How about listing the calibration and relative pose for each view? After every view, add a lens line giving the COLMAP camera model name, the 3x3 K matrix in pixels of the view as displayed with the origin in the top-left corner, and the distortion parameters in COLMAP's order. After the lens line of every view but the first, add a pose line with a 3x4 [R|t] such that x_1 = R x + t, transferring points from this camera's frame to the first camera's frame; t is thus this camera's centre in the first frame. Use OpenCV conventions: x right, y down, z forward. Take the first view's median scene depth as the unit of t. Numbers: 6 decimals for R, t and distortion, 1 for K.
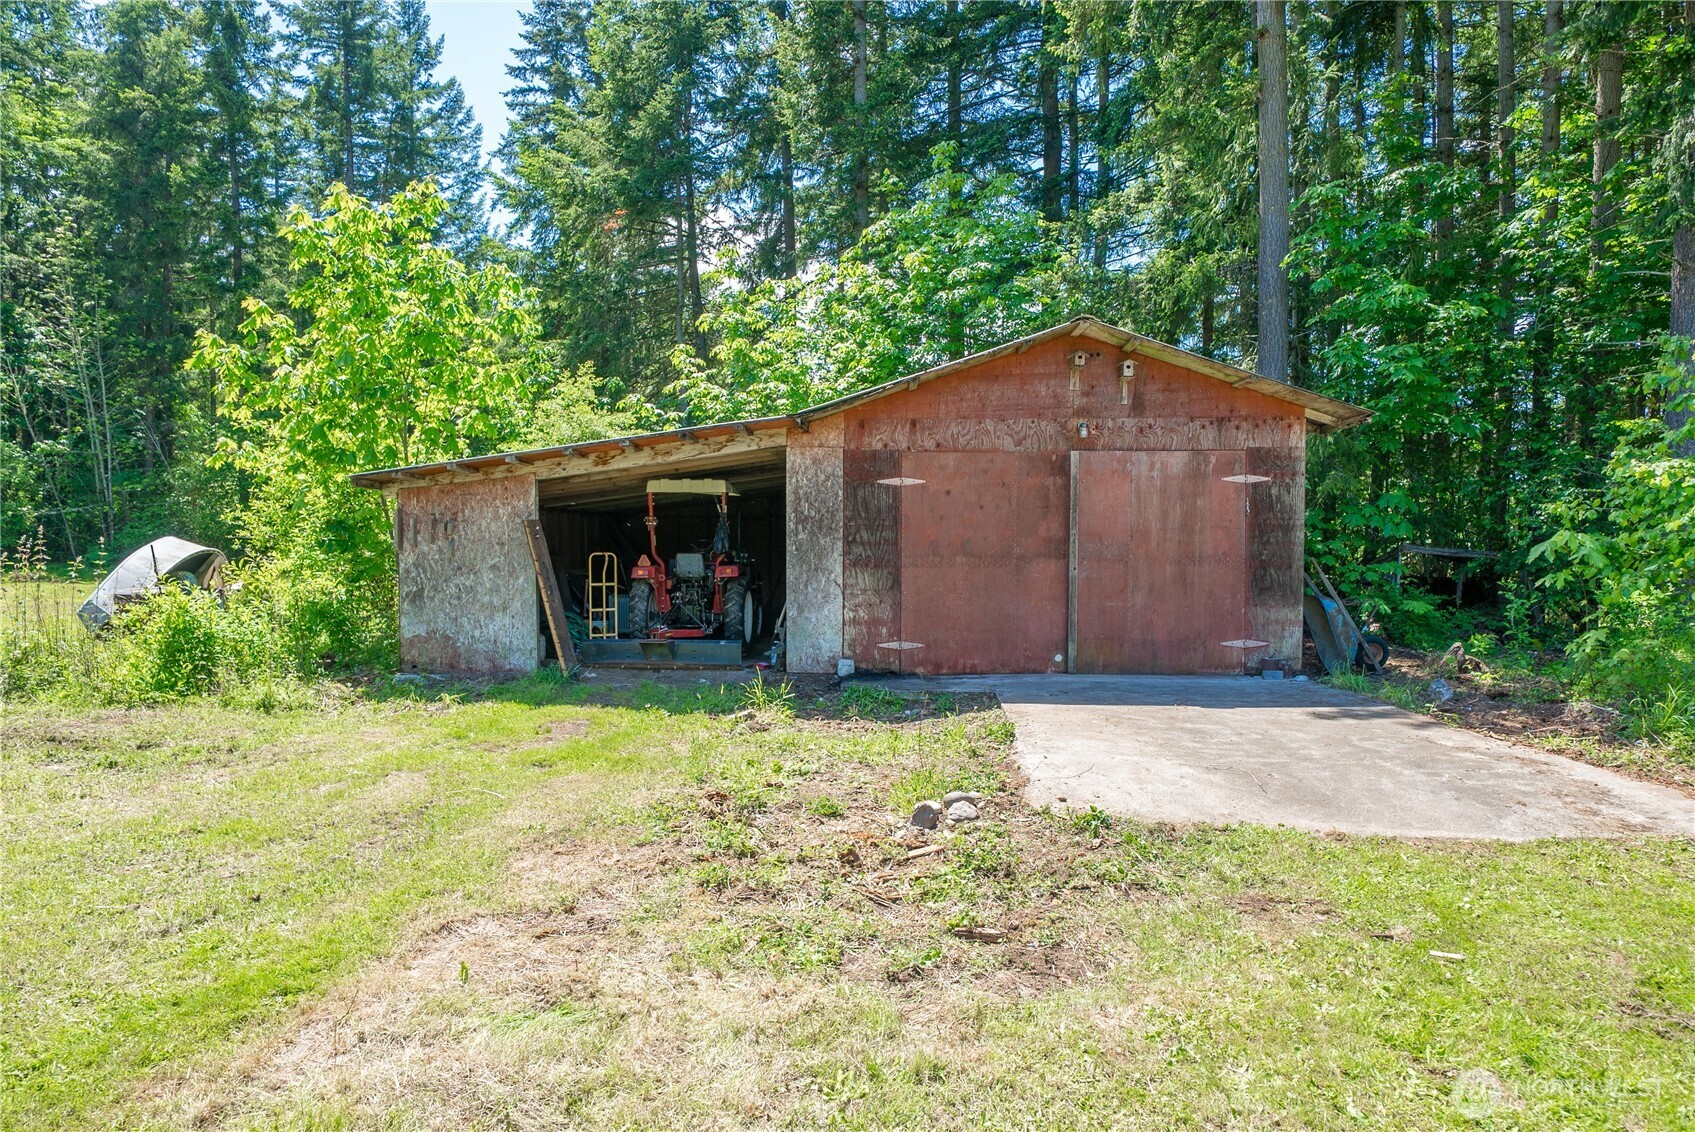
lens RADIAL K [[1084.6, 0, 843.5], [0, 1084.6, 564.0], [0, 0, 1]] dist [0.004663, -0.000124]
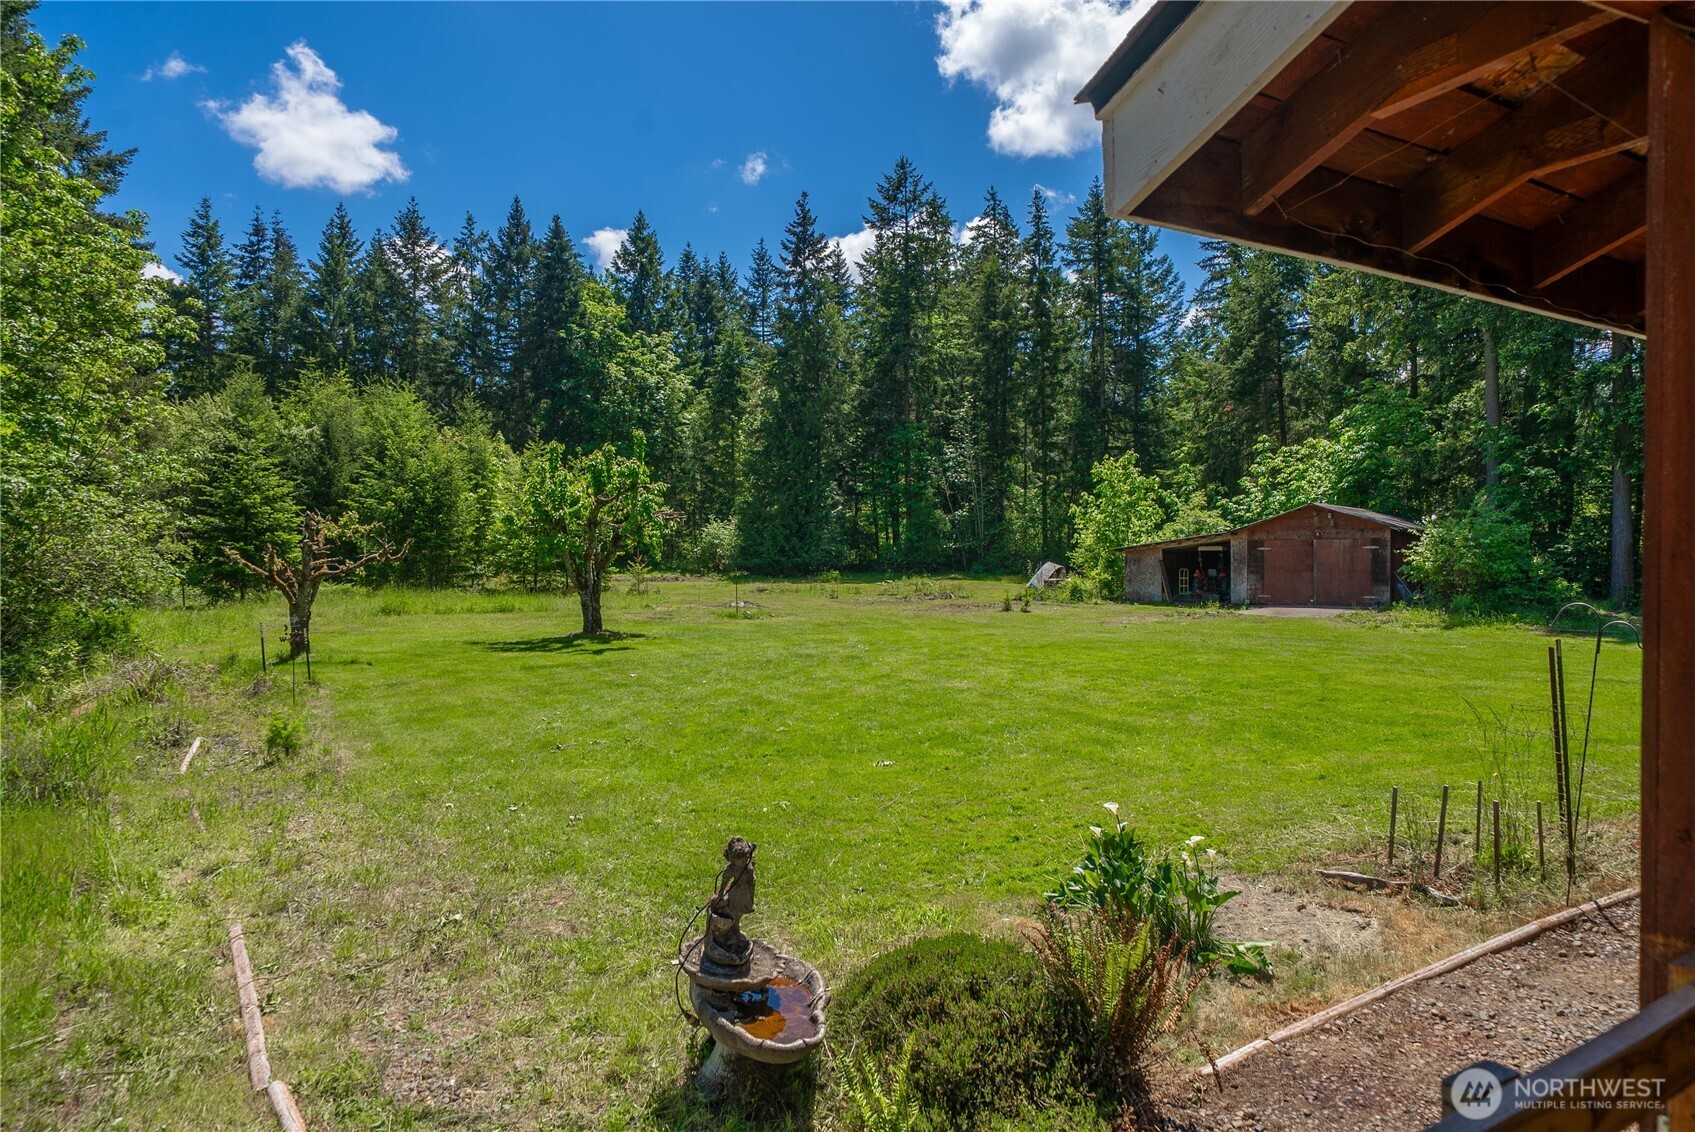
lens RADIAL K [[1084.6, 0, 843.5], [0, 1084.6, 564.0], [0, 0, 1]] dist [0.004663, -0.000124]
pose [[0.796636, 0.000900, -0.604459, 0.388256], [-0.008520, 0.999916, -0.009741, 0.006576], [0.604399, 0.012910, 0.796577, -0.924929]]
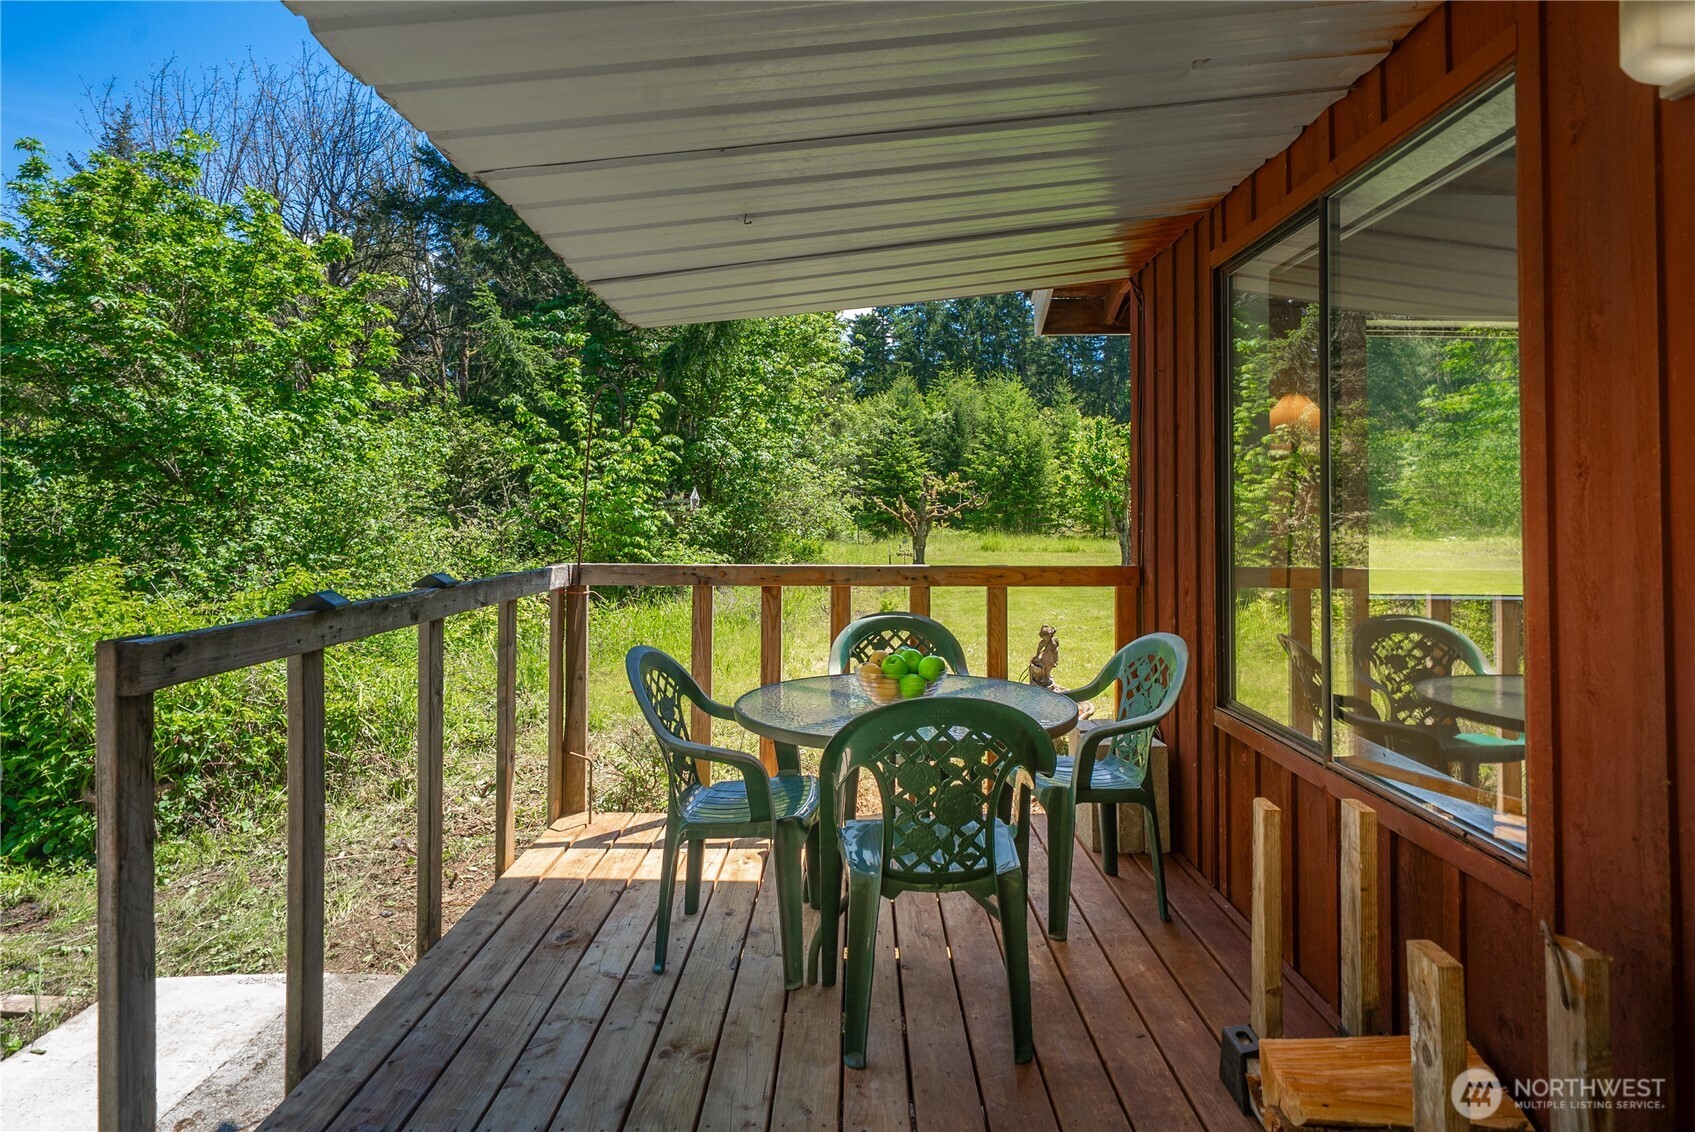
lens RADIAL K [[950.1, 0, 851.3], [0, 950.1, 489.8], [0, 0, 1]] dist [-0.001117, -0.000047]
pose [[0.348446, -0.022931, -0.937048, 0.497247], [-0.026671, 0.999053, -0.034366, 0.017056], [0.936949, 0.036967, 0.347504, -0.948268]]
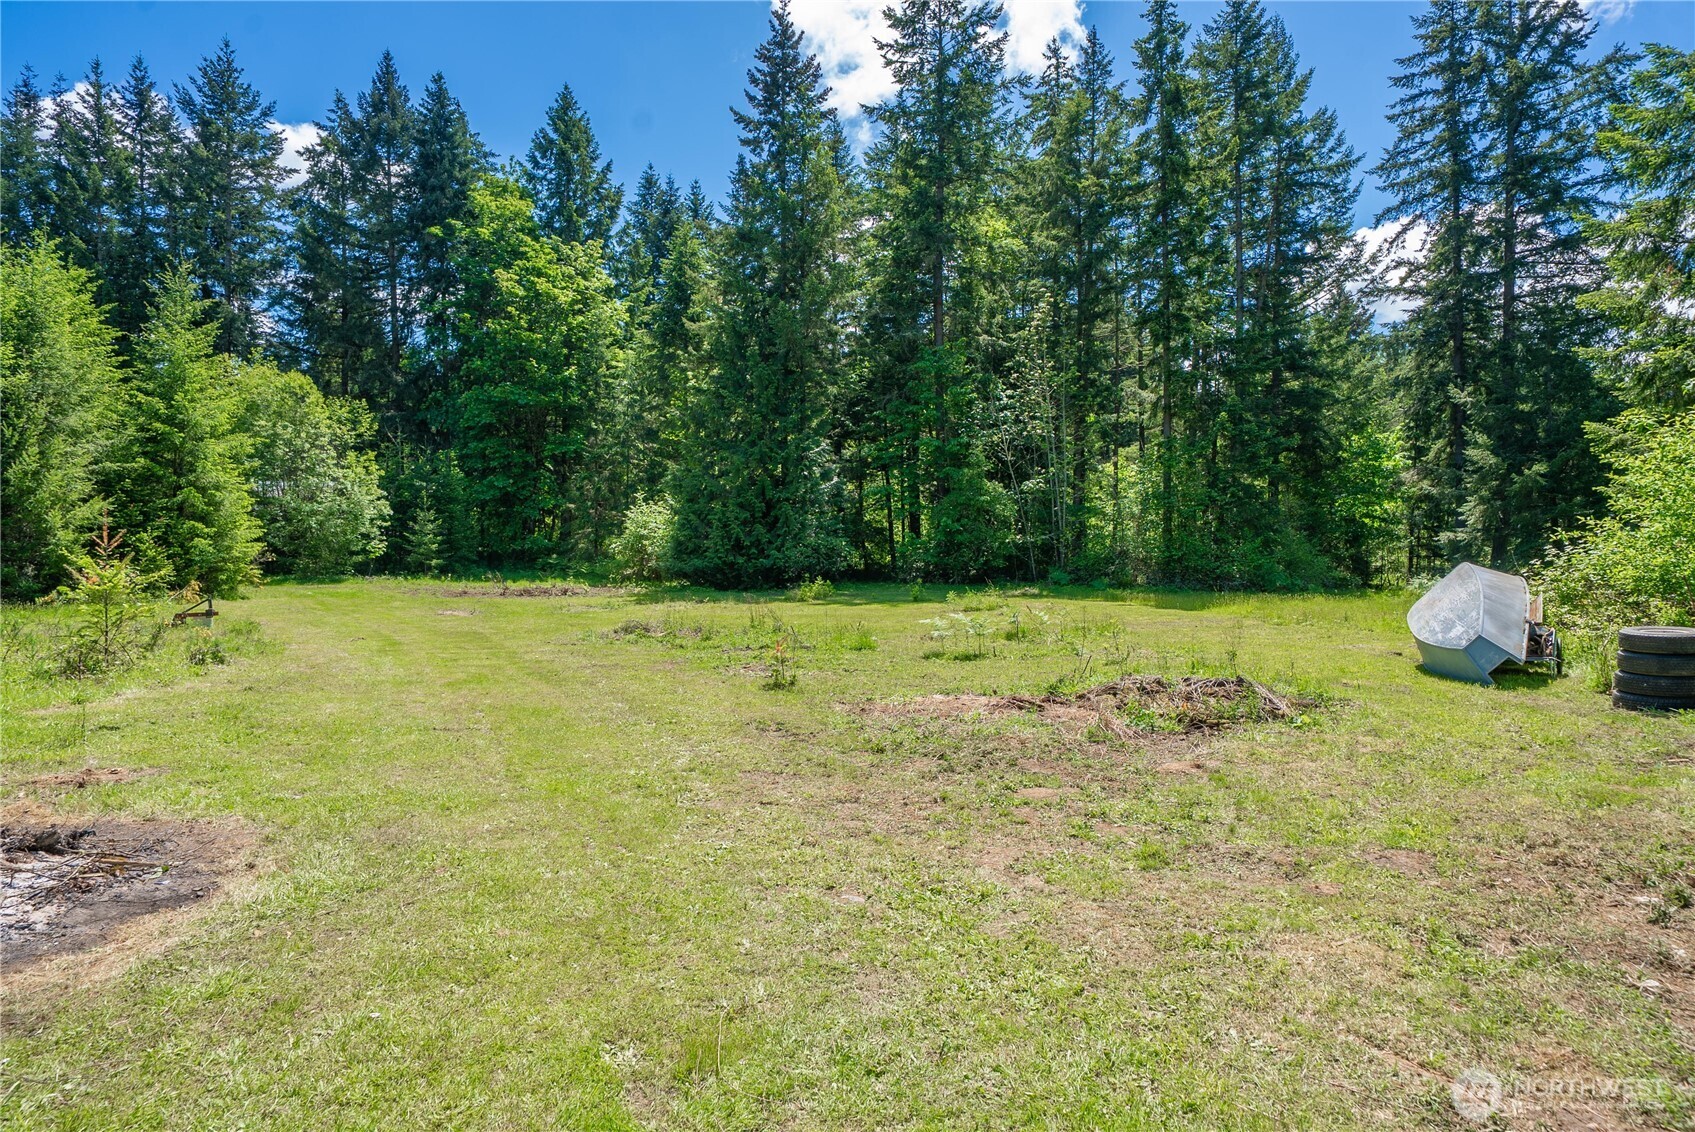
lens RADIAL K [[965.5, 0, 847.5], [0, 965.5, 566.0], [0, 0, 1]] dist [-0.001904, -0.001085]
pose [[0.796200, 0.003269, -0.605025, -0.325478], [-0.011471, 0.999887, -0.009694, -0.009010], [0.604925, 0.014659, 0.796147, 0.035161]]
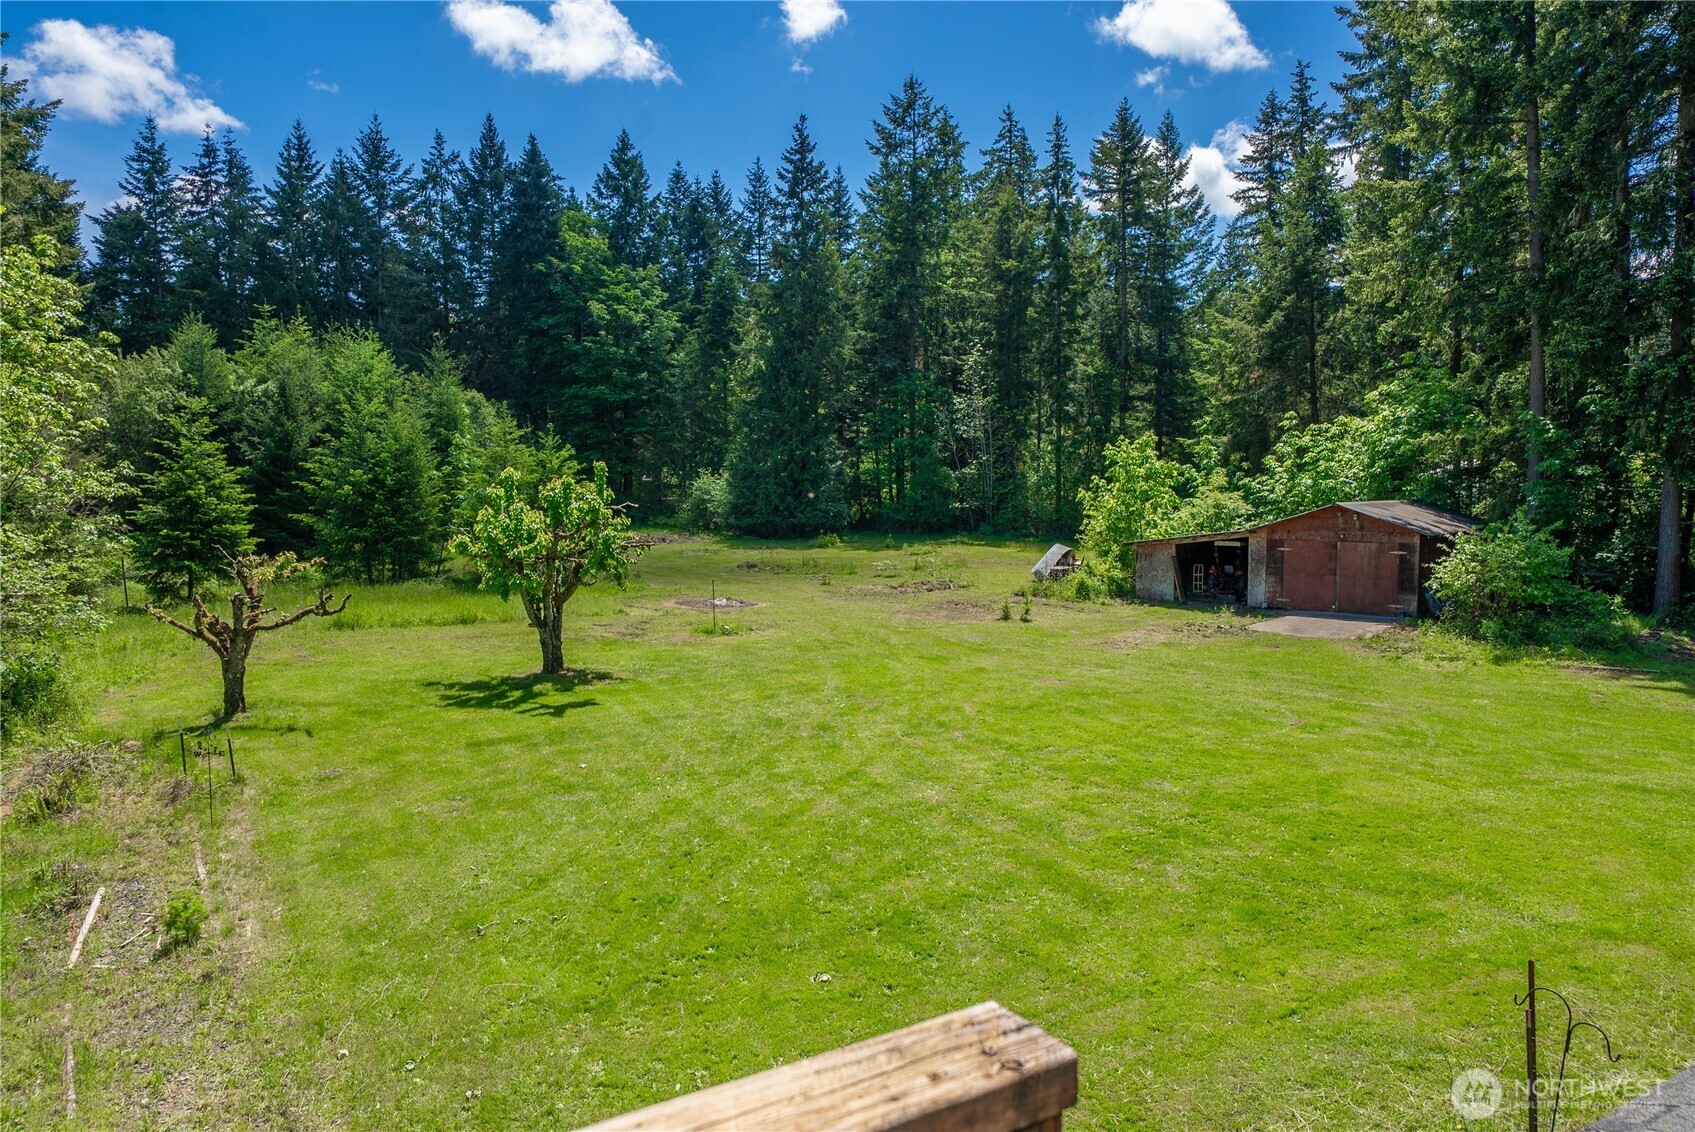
lens RADIAL K [[1154.4, 0, 847.5], [0, 1154.4, 566.0], [0, 0, 1]] dist [0.000222, 0.000065]
pose [[0.794648, 0.044619, -0.605429, 0.395872], [-0.013633, 0.998355, 0.055683, -0.071511], [0.606918, -0.035994, 0.793949, -0.902803]]
